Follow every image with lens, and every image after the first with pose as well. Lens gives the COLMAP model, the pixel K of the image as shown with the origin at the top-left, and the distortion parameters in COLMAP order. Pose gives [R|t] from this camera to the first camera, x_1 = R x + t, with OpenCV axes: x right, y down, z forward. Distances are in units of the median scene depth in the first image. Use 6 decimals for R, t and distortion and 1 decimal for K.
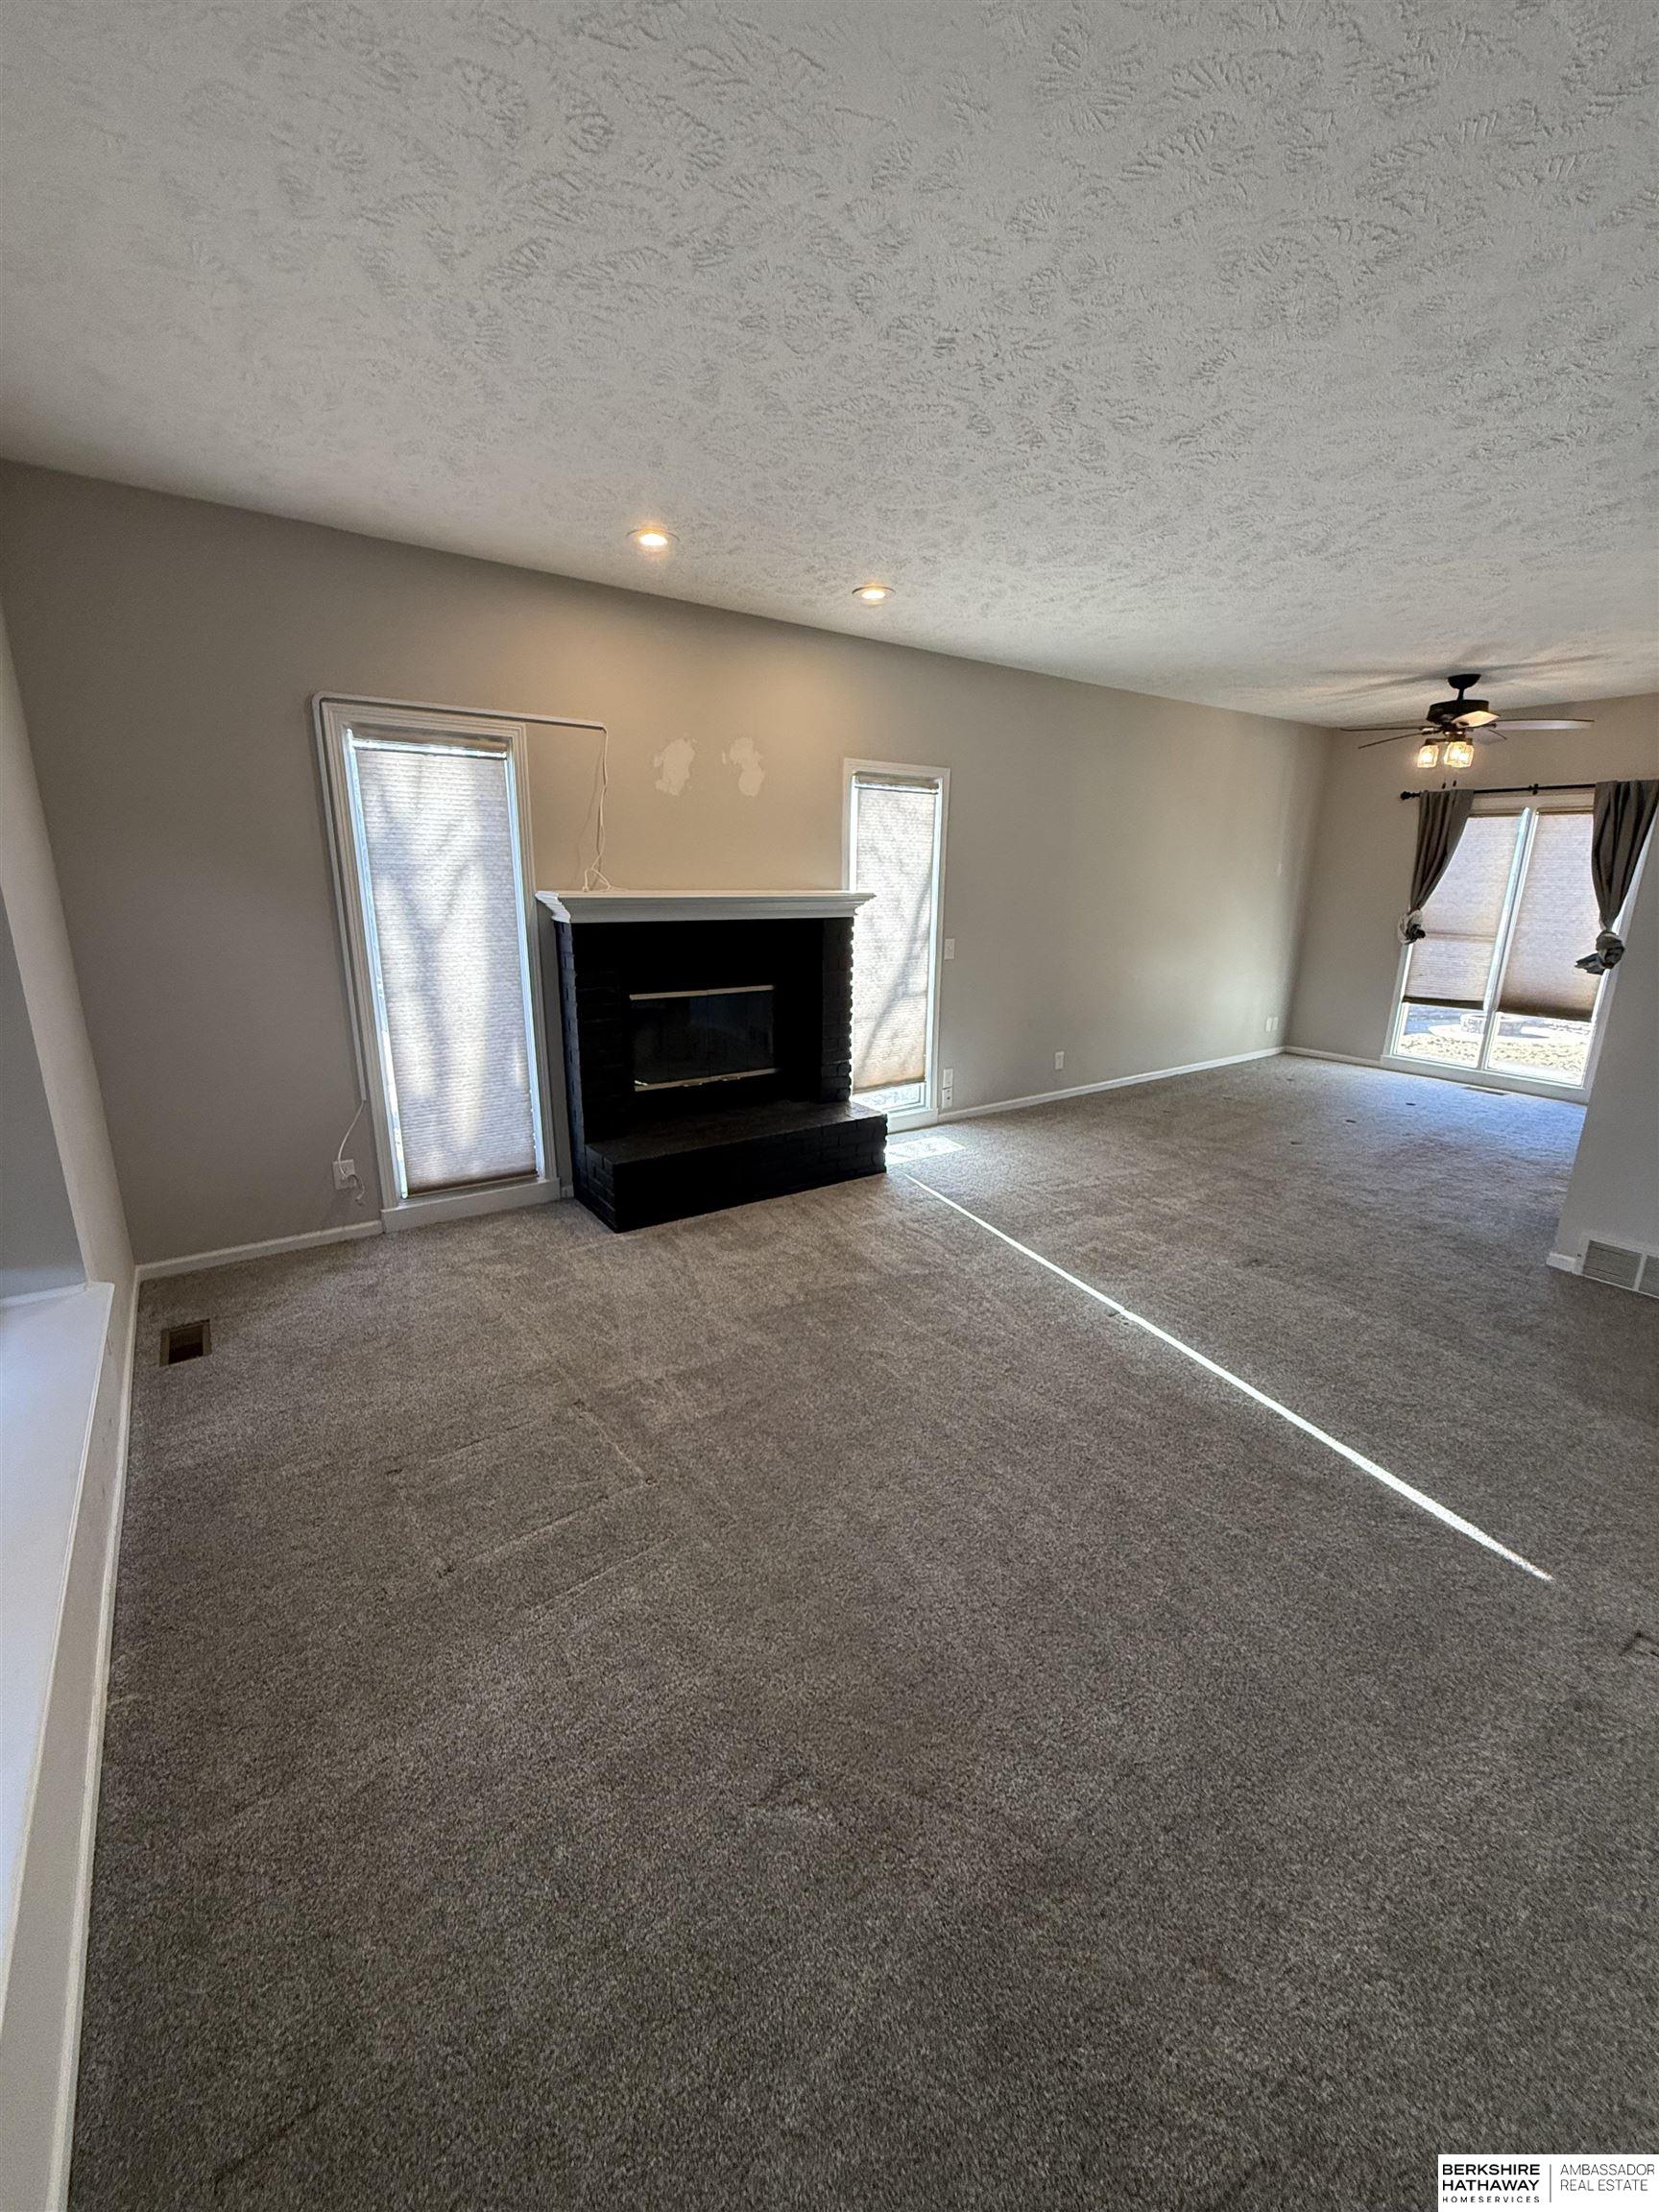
lens RADIAL K [[884.6, 0, 830.3], [0, 884.6, 1101.0], [0, 0, 1]] dist [-0.000005, -0.000721]
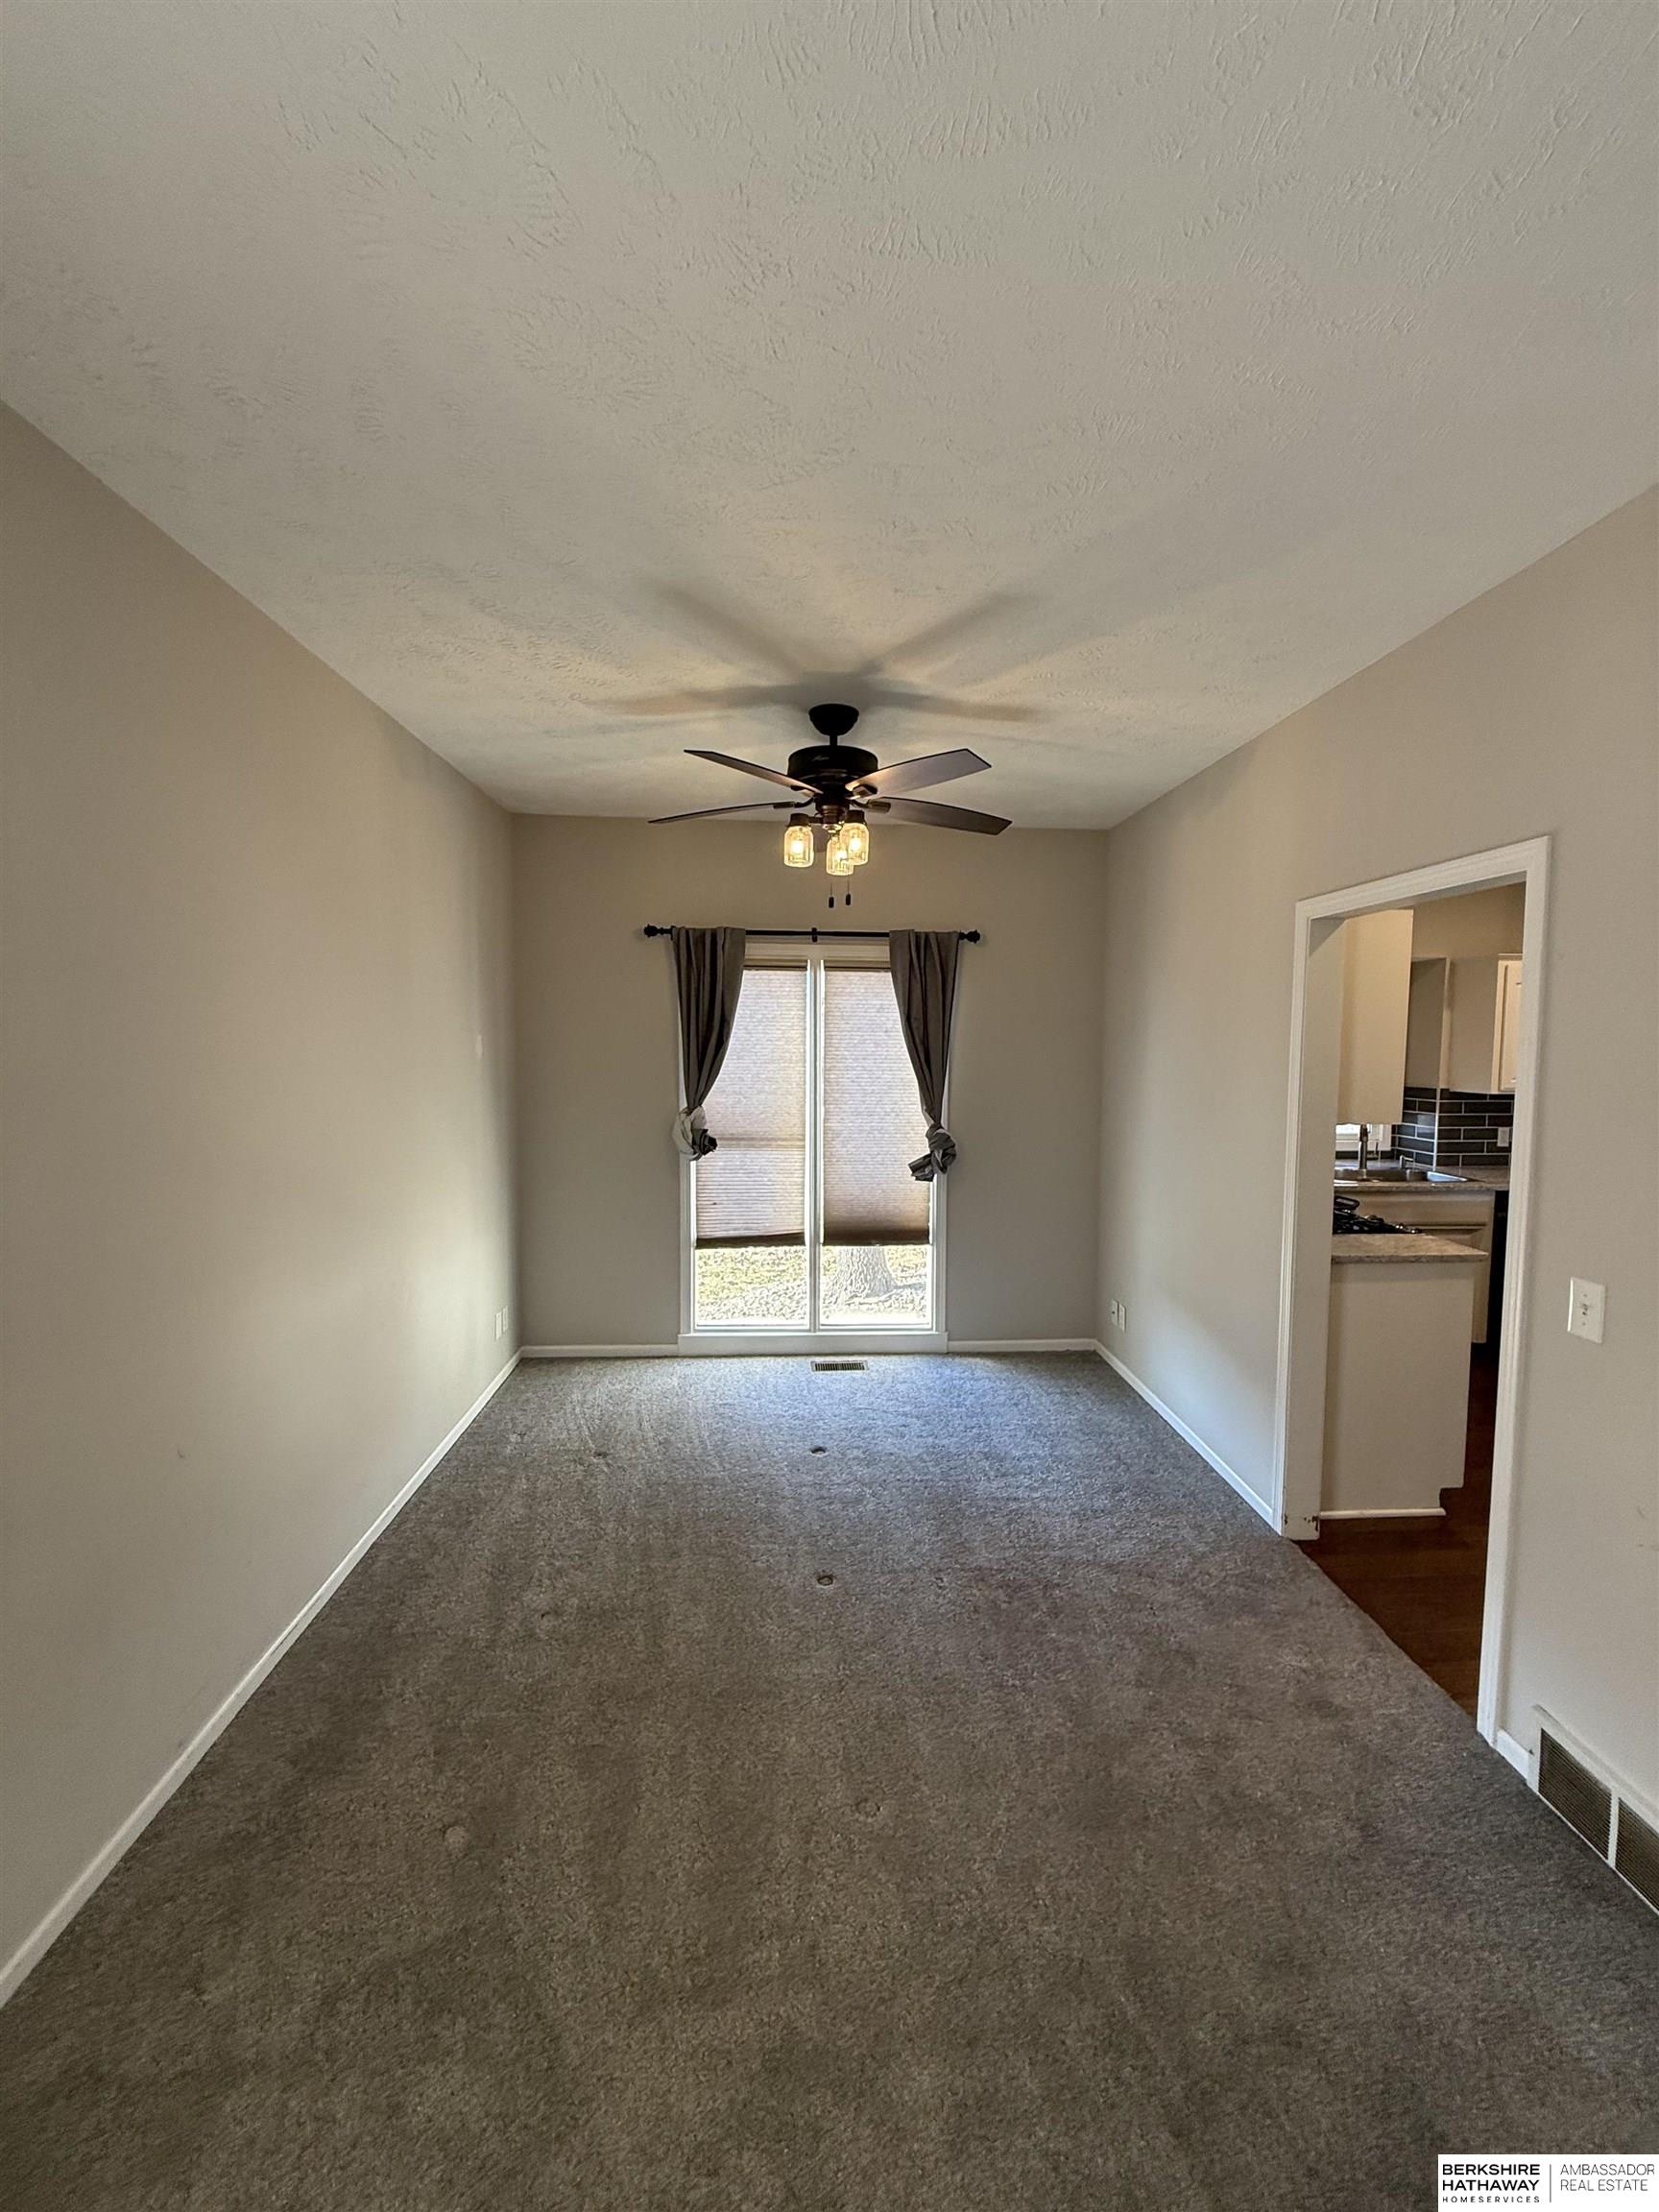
lens RADIAL K [[884.6, 0, 837.4], [0, 884.6, 1103.7], [0, 0, 1]] dist [-0.000005, -0.000721]
pose [[0.531486, -0.070032, 0.844167, 0.214870], [0.214646, 0.975185, -0.054239, -0.193727], [-0.819420, 0.210024, 0.533329, 0.690604]]
